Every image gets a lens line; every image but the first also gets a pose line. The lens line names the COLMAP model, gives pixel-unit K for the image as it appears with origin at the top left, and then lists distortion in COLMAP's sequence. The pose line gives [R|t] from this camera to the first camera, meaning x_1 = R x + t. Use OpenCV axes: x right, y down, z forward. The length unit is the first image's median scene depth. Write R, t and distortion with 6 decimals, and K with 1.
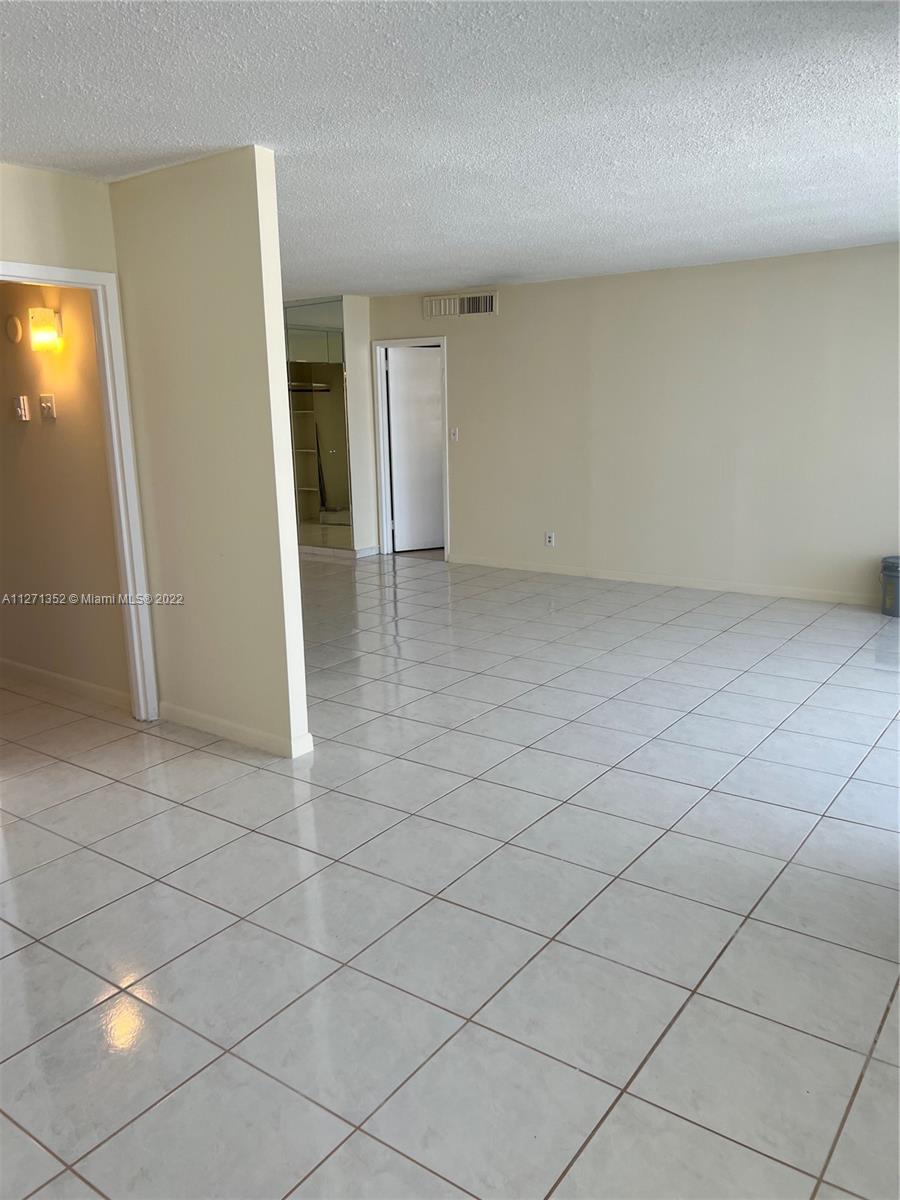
lens RADIAL K [[907.1, 0, 437.7], [0, 907.1, 595.1], [0, 0, 1]] dist [0.061568, -0.065800]
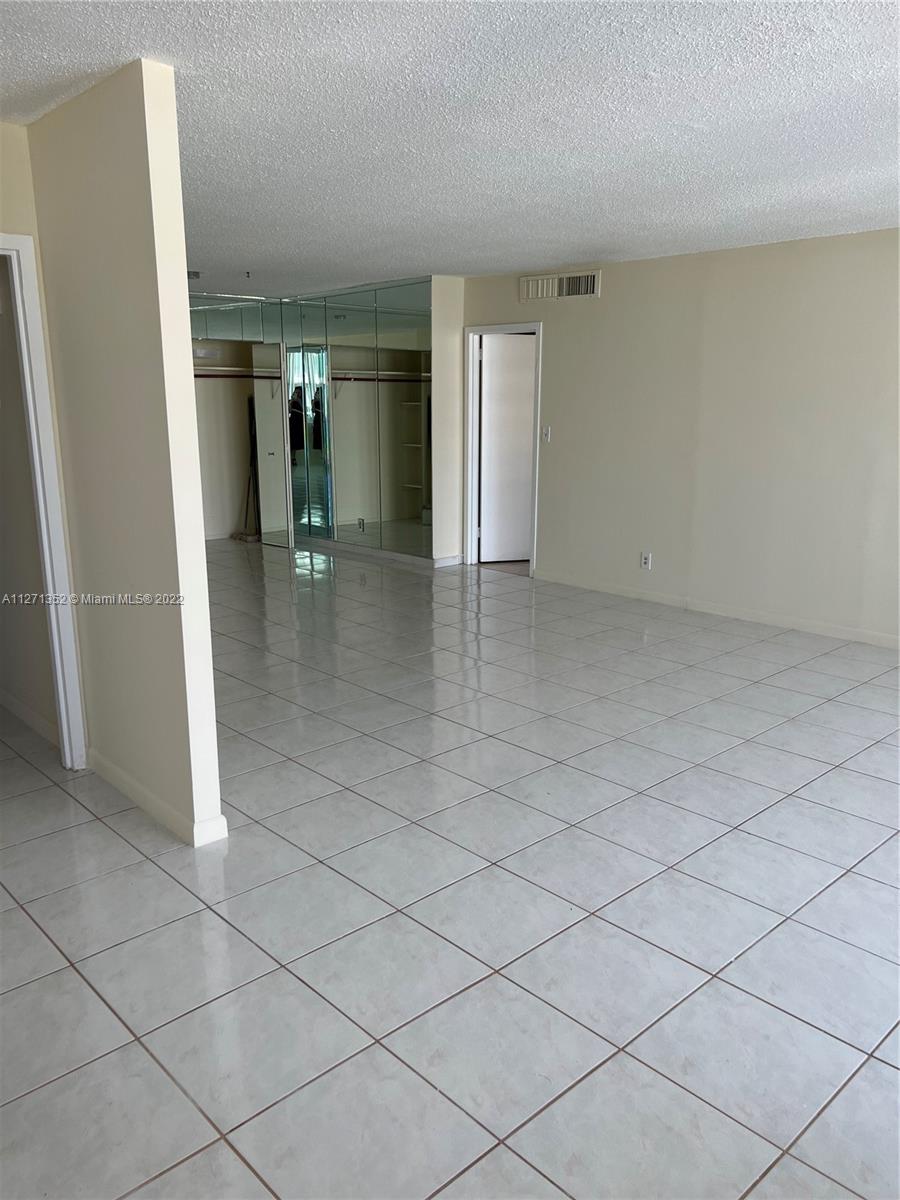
lens RADIAL K [[907.1, 0, 445.0], [0, 907.1, 596.9], [0, 0, 1]] dist [0.061568, -0.065800]
pose [[0.983312, 0.061145, -0.171343, 0.165340], [-0.058903, 0.998099, 0.018145, -0.061071], [0.172127, -0.007750, 0.985044, 0.234820]]
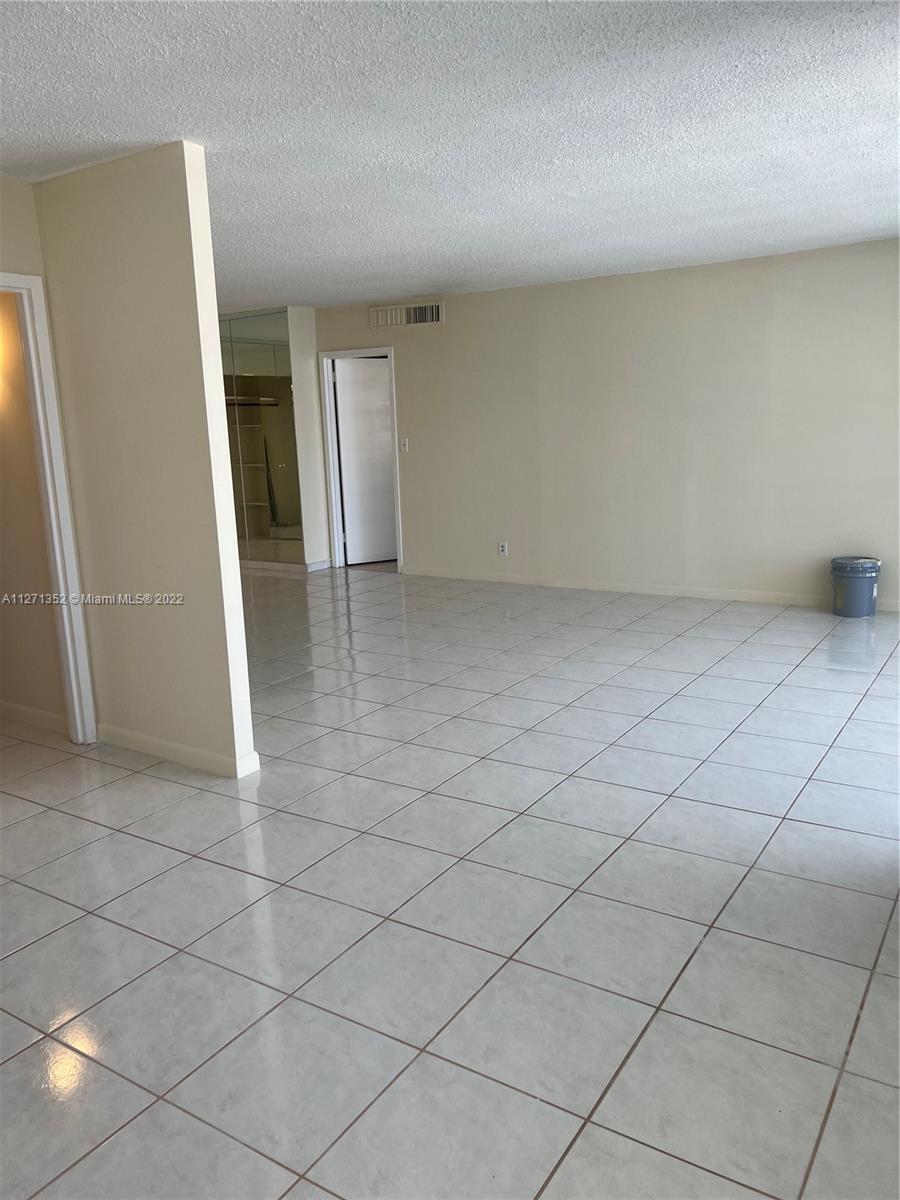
lens RADIAL K [[907.1, 0, 437.0], [0, 907.1, 590.7], [0, 0, 1]] dist [0.061568, -0.065800]
pose [[0.998640, -0.023706, 0.046438, 0.008680], [0.024711, 0.999470, -0.021186, 0.007492], [-0.045912, 0.022305, 0.998696, 0.027465]]
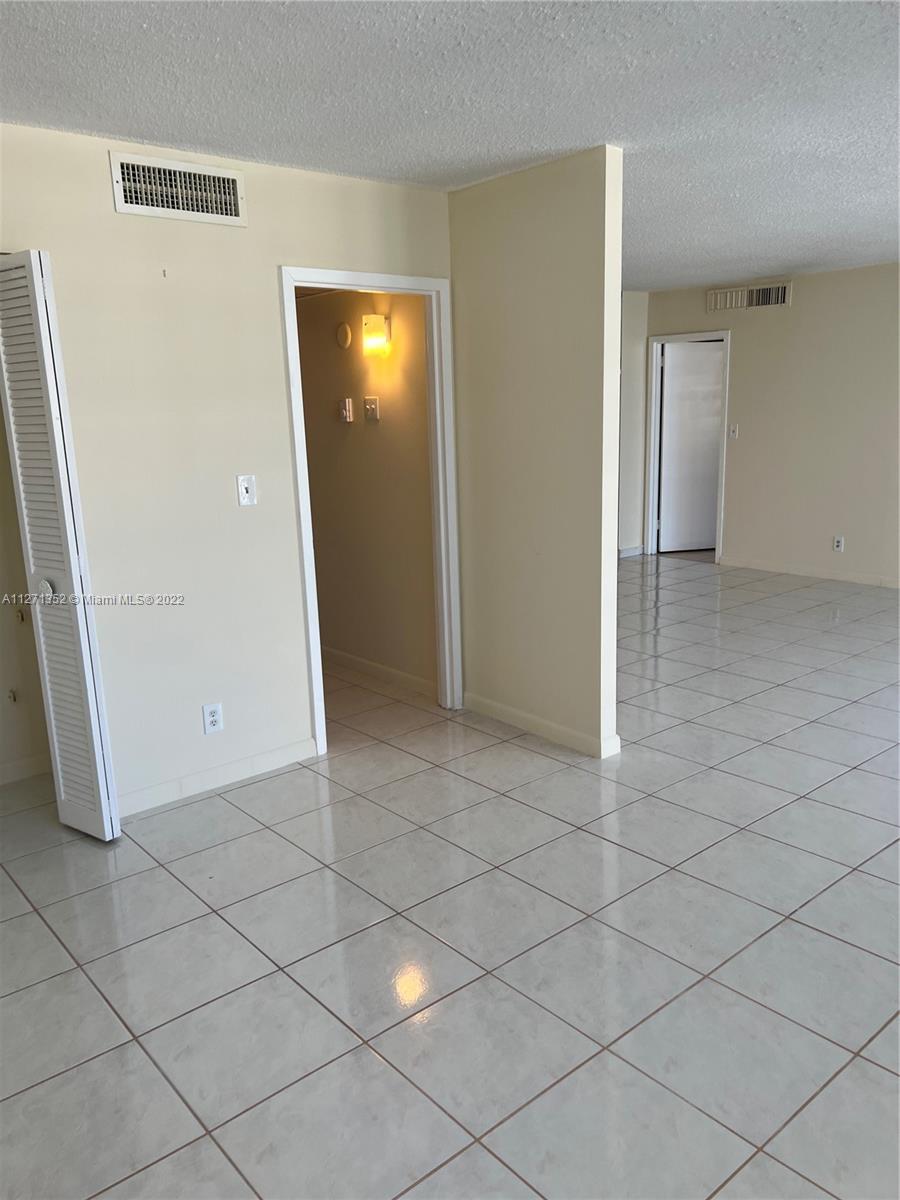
lens RADIAL K [[907.1, 0, 461.3], [0, 907.1, 599.3], [0, 0, 1]] dist [0.061568, -0.065800]
pose [[0.975514, 0.041856, -0.215919, -0.094116], [-0.040191, 0.999119, 0.012095, -0.001199], [0.216235, -0.003121, 0.976336, -0.009234]]
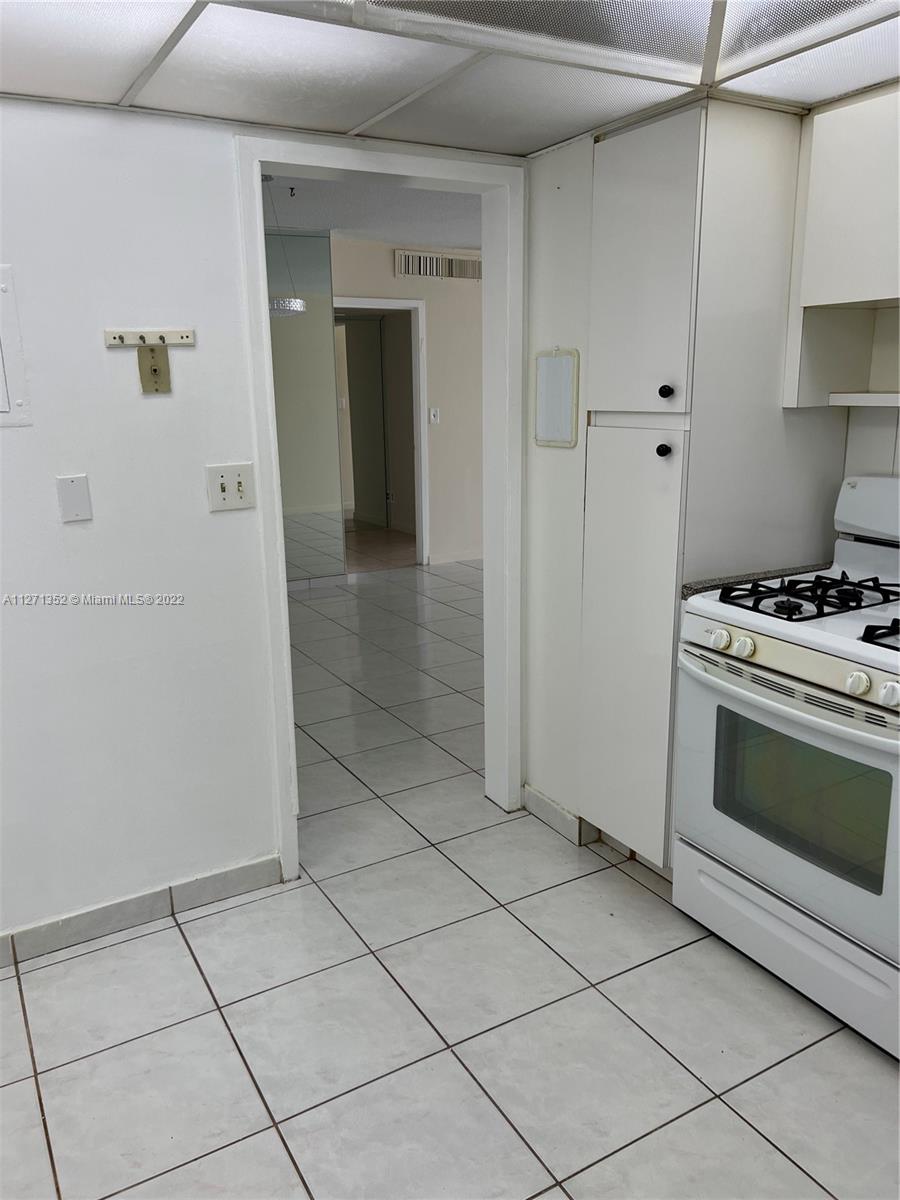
lens RADIAL K [[907.1, 0, 442.3], [0, 907.1, 637.0], [0, 0, 1]] dist [0.061568, -0.065800]
pose [[0.399422, -0.223608, 0.889079, -1.605959], [0.202530, 0.967359, 0.152308, -0.186699], [-0.894116, 0.119230, 0.431672, 1.215822]]
